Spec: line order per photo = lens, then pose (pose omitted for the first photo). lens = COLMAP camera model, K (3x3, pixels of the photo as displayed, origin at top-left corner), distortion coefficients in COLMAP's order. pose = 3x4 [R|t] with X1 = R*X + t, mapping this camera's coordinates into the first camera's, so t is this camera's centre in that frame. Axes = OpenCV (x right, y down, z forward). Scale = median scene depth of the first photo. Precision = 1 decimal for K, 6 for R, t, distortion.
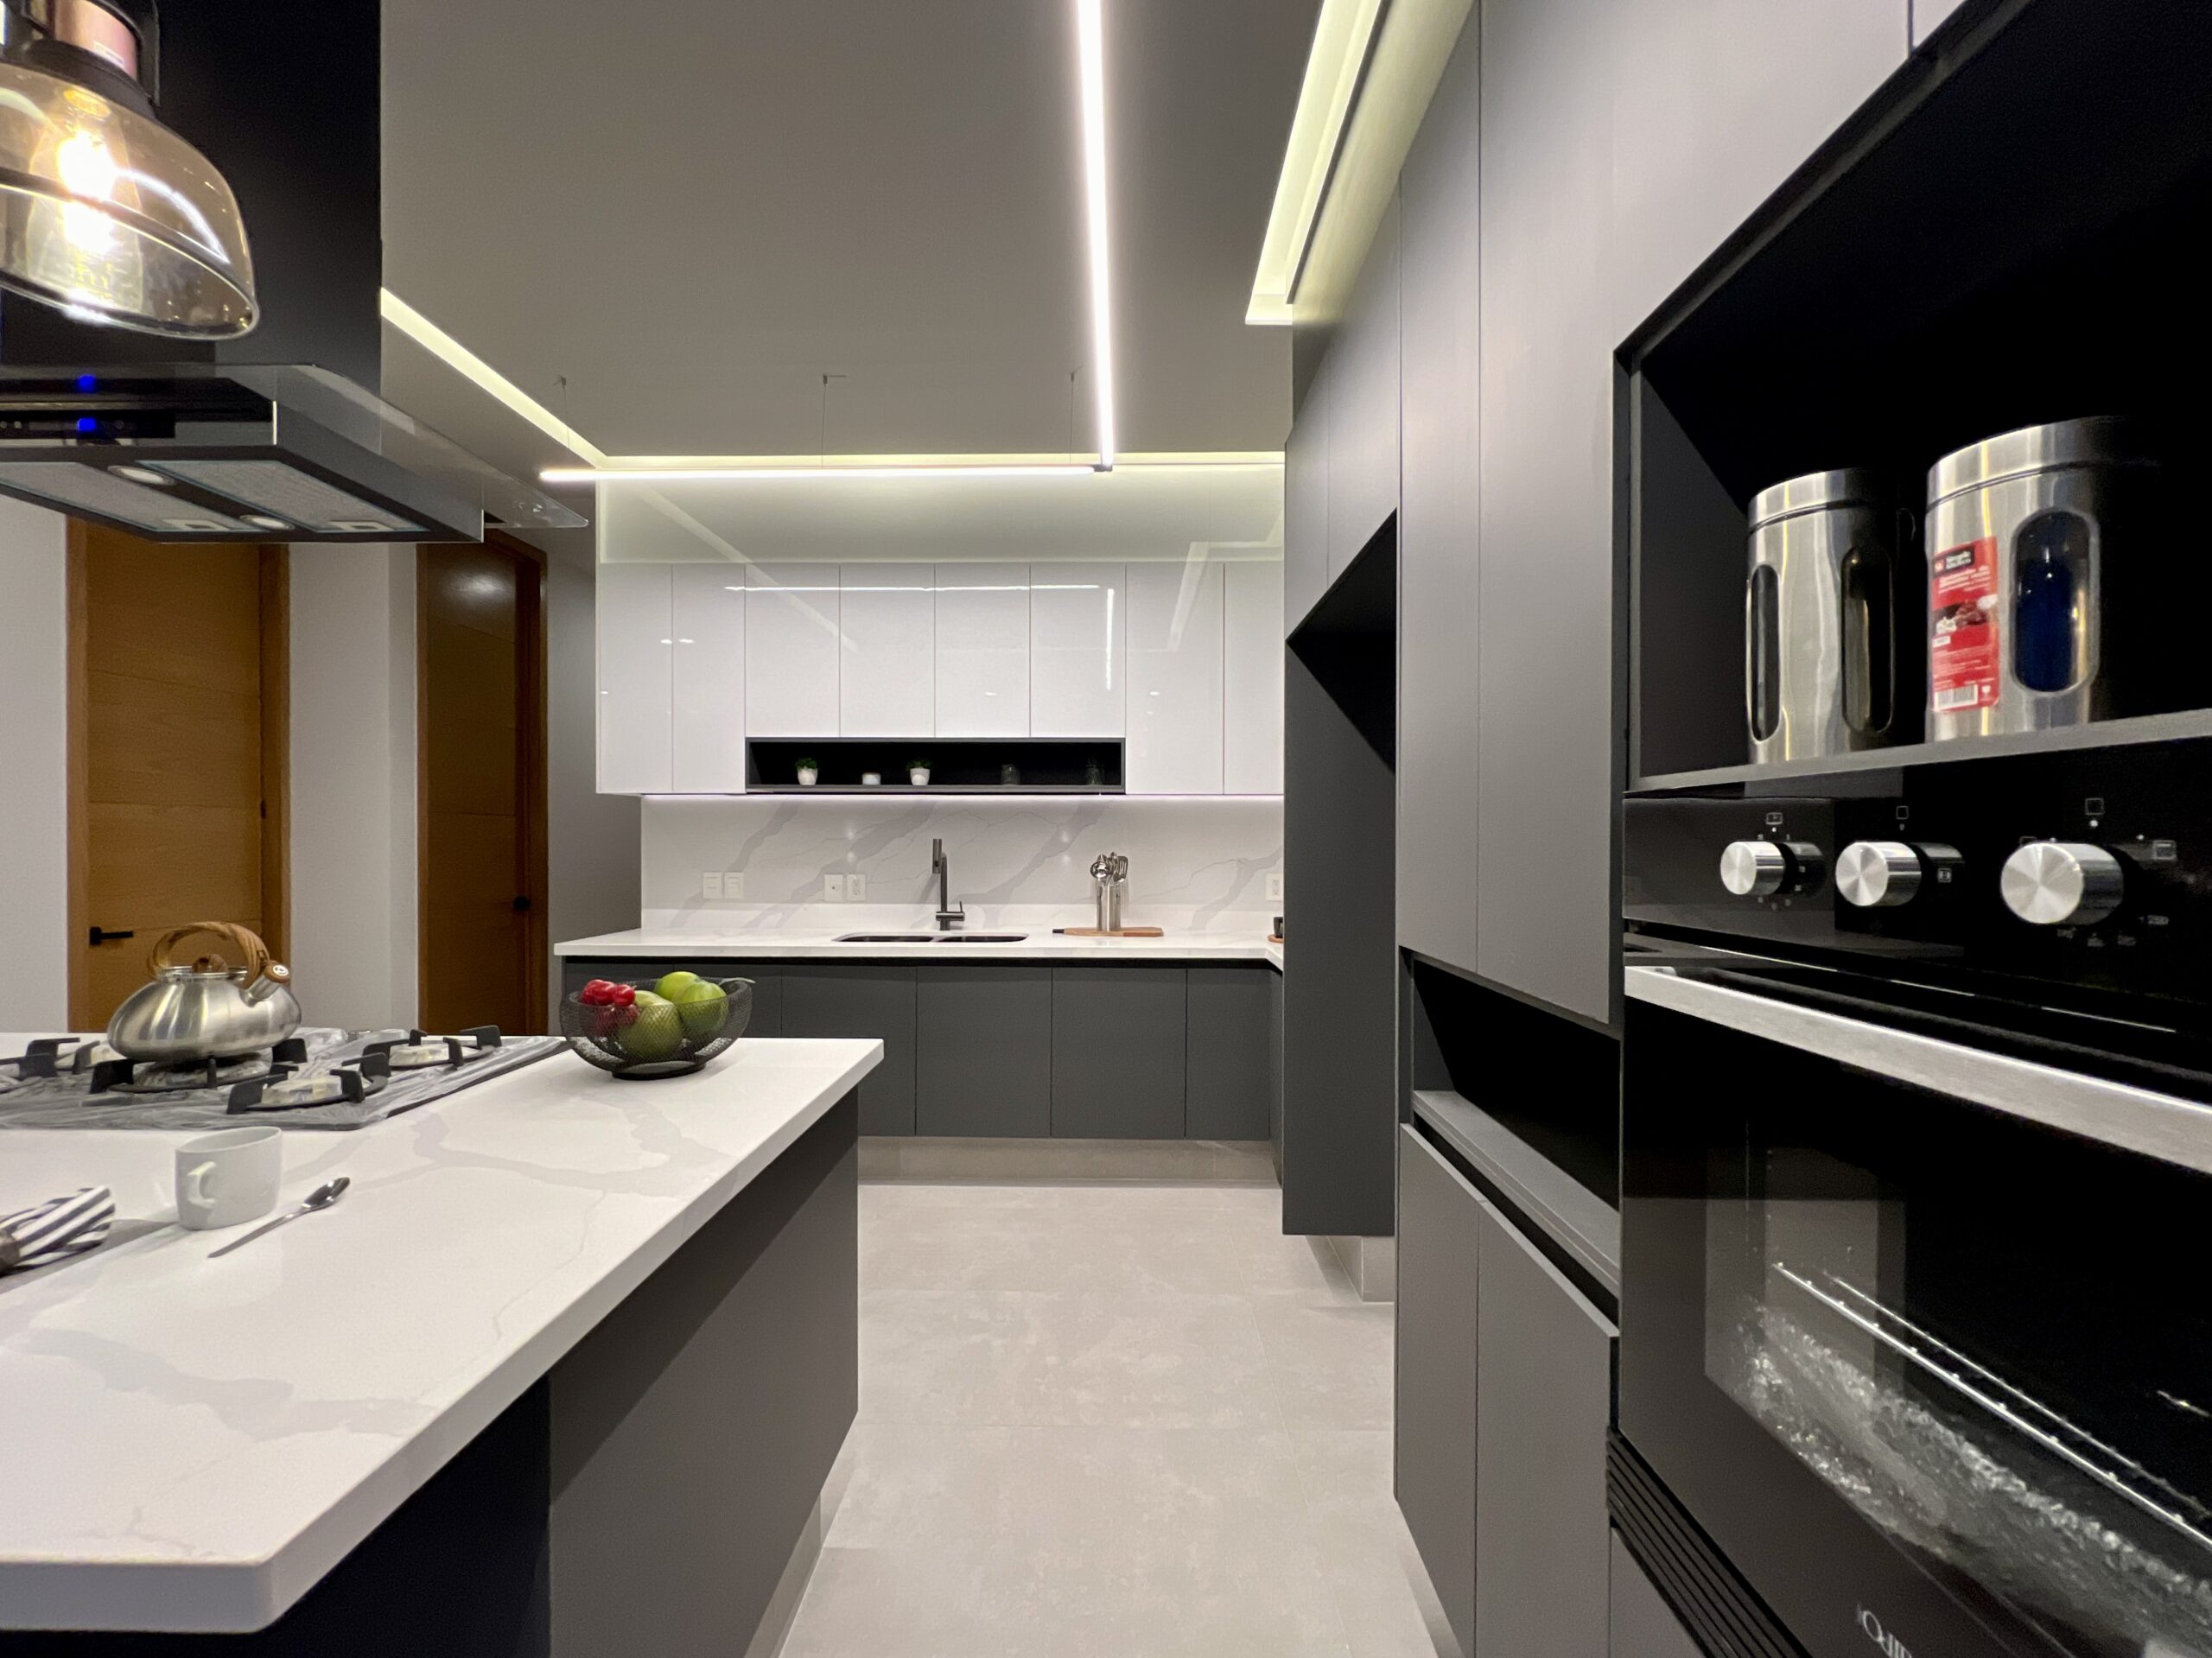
lens RADIAL K [[900.3, 0, 1100.9], [0, 900.3, 844.9], [0, 0, 1]] dist [-0.004396, 0.001075]
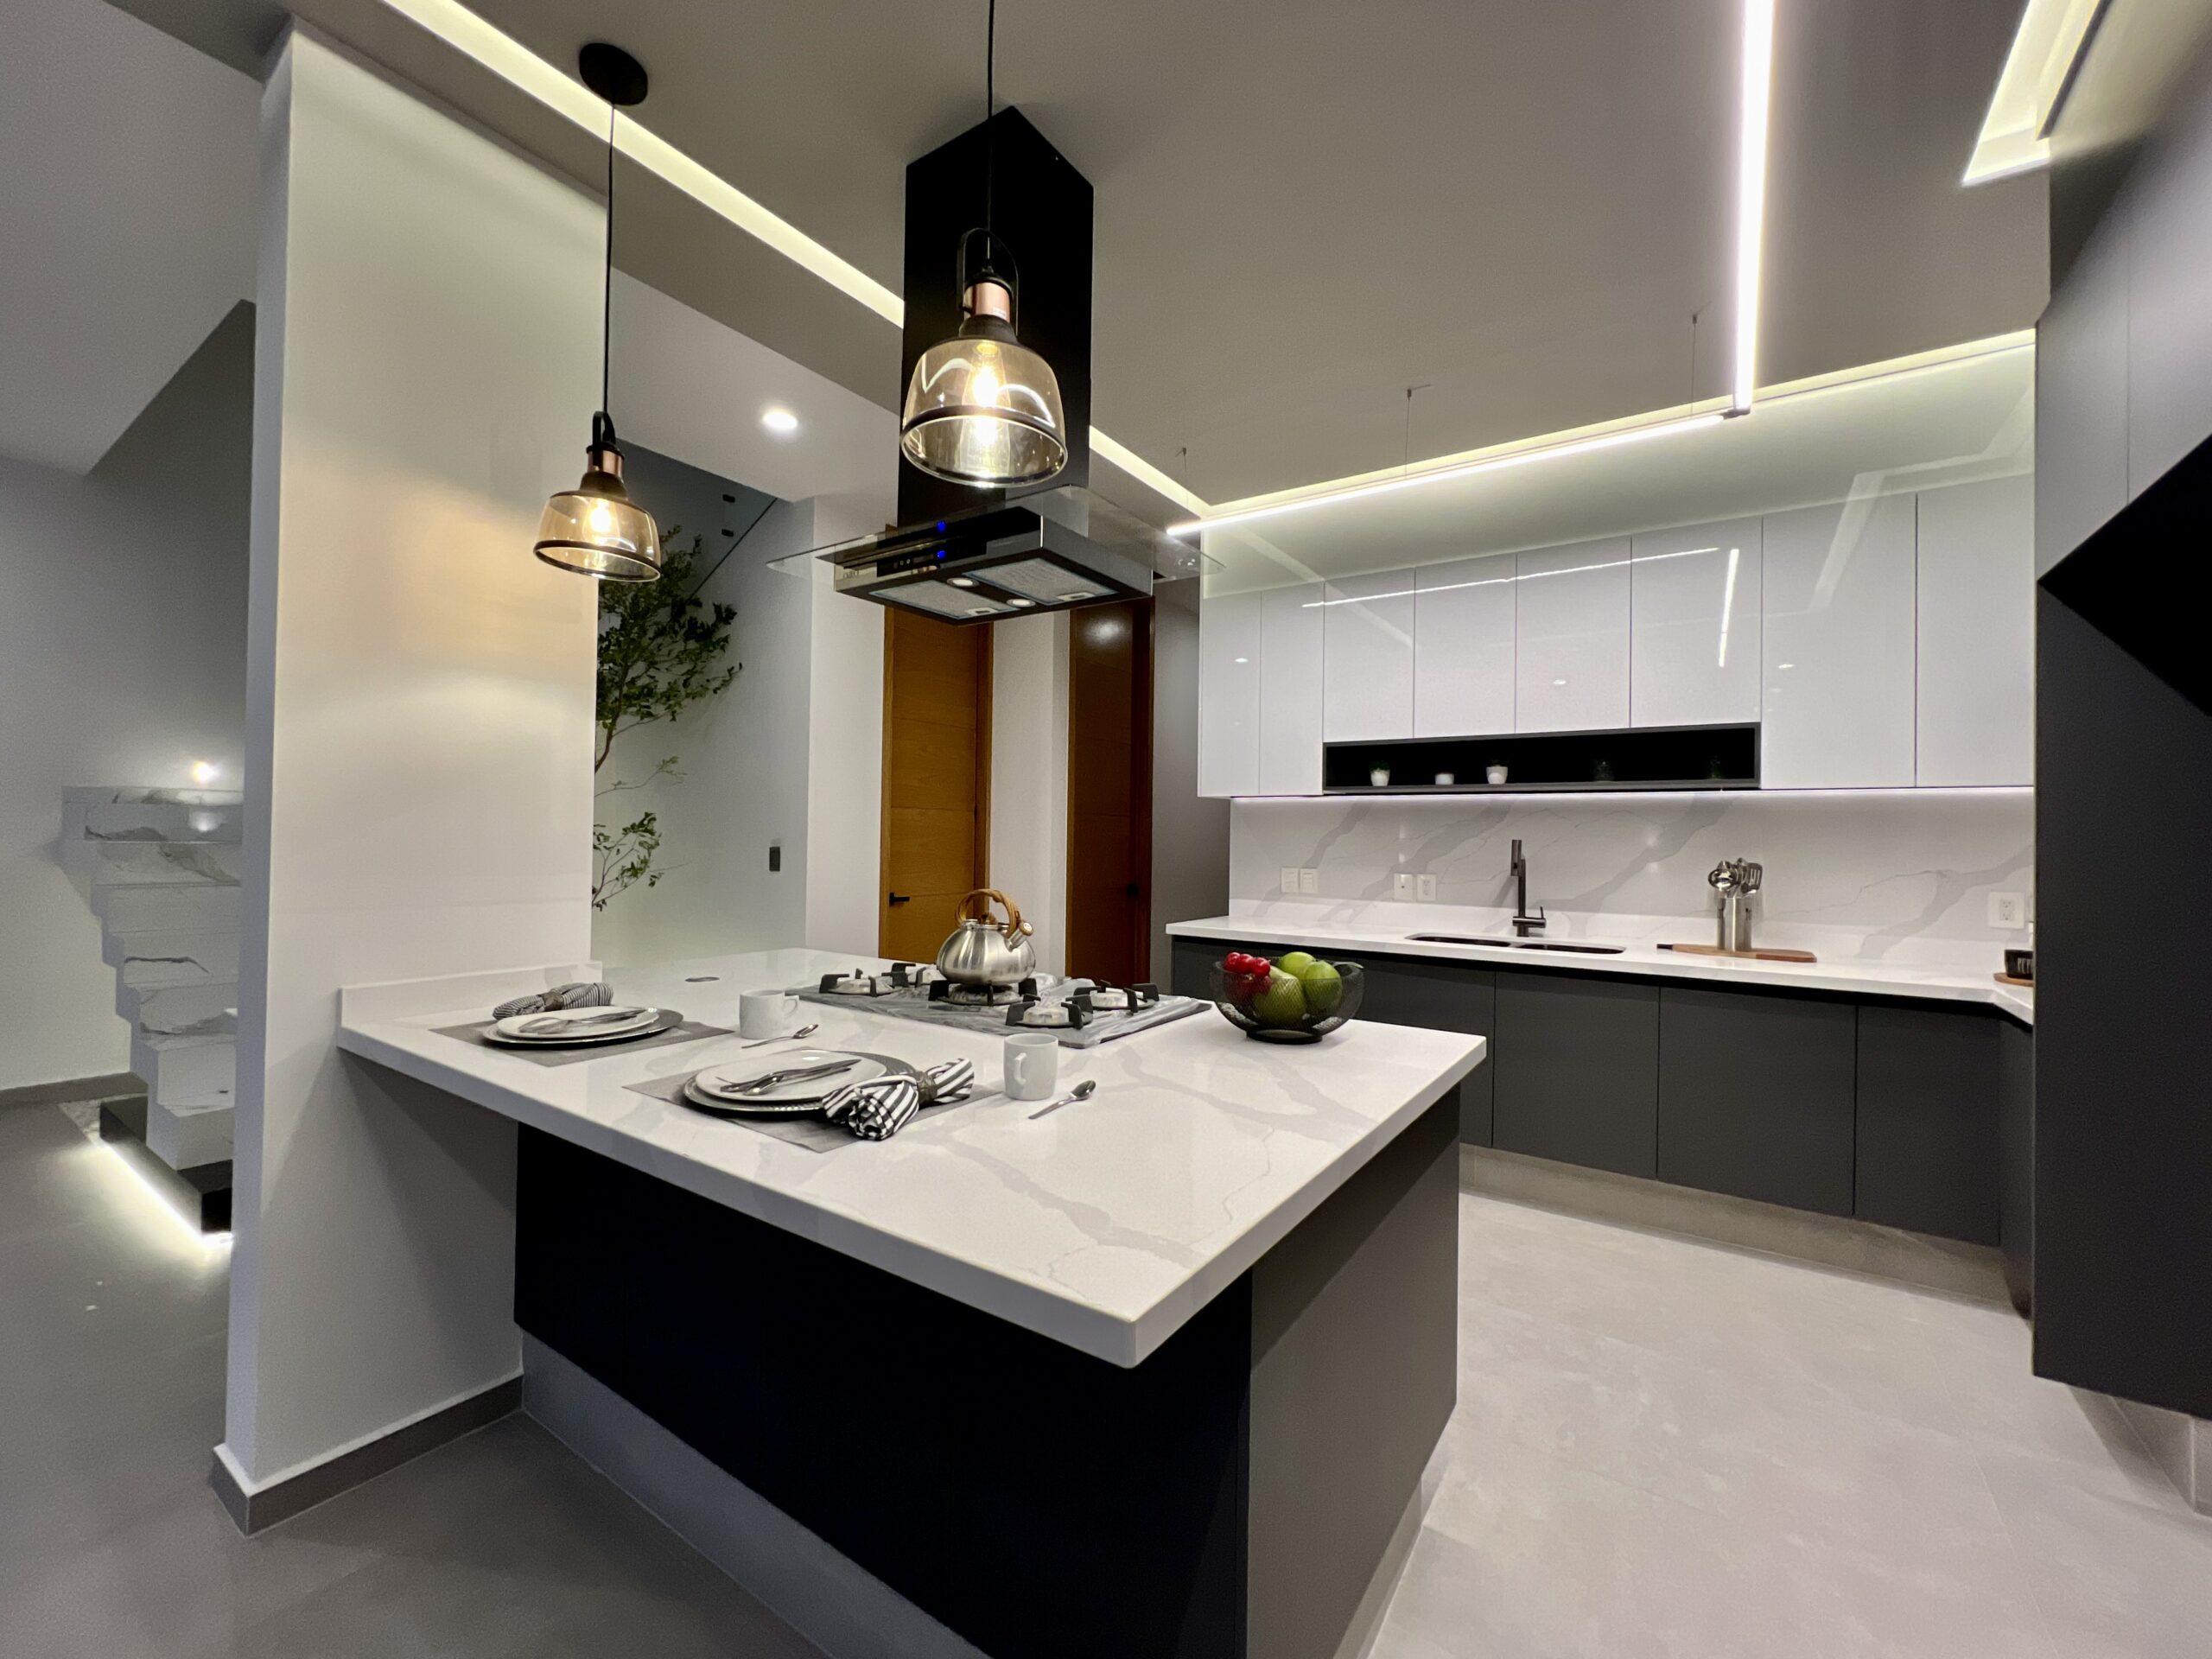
lens RADIAL K [[900.3, 0, 1107.2], [0, 900.3, 828.3], [0, 0, 1]] dist [-0.004396, 0.001075]
pose [[0.837103, 0.005052, -0.547022, -0.028689], [-0.016660, 0.999729, -0.016262, 0.004511], [0.546791, 0.022726, 0.836960, -0.040692]]
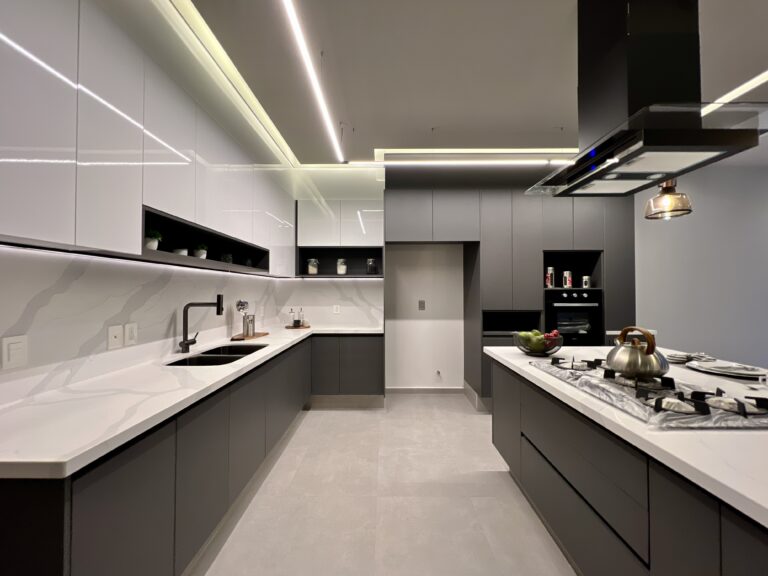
lens RADIAL K [[312.6, 0, 383.1], [0, 312.6, 286.7], [0, 0, 1]] dist [-0.004396, 0.001075]
pose [[-0.008088, 0.009968, 0.999918, -0.922825], [0.004451, 0.999941, -0.009932, -0.016289], [-0.999957, 0.004370, -0.008132, 0.843315]]
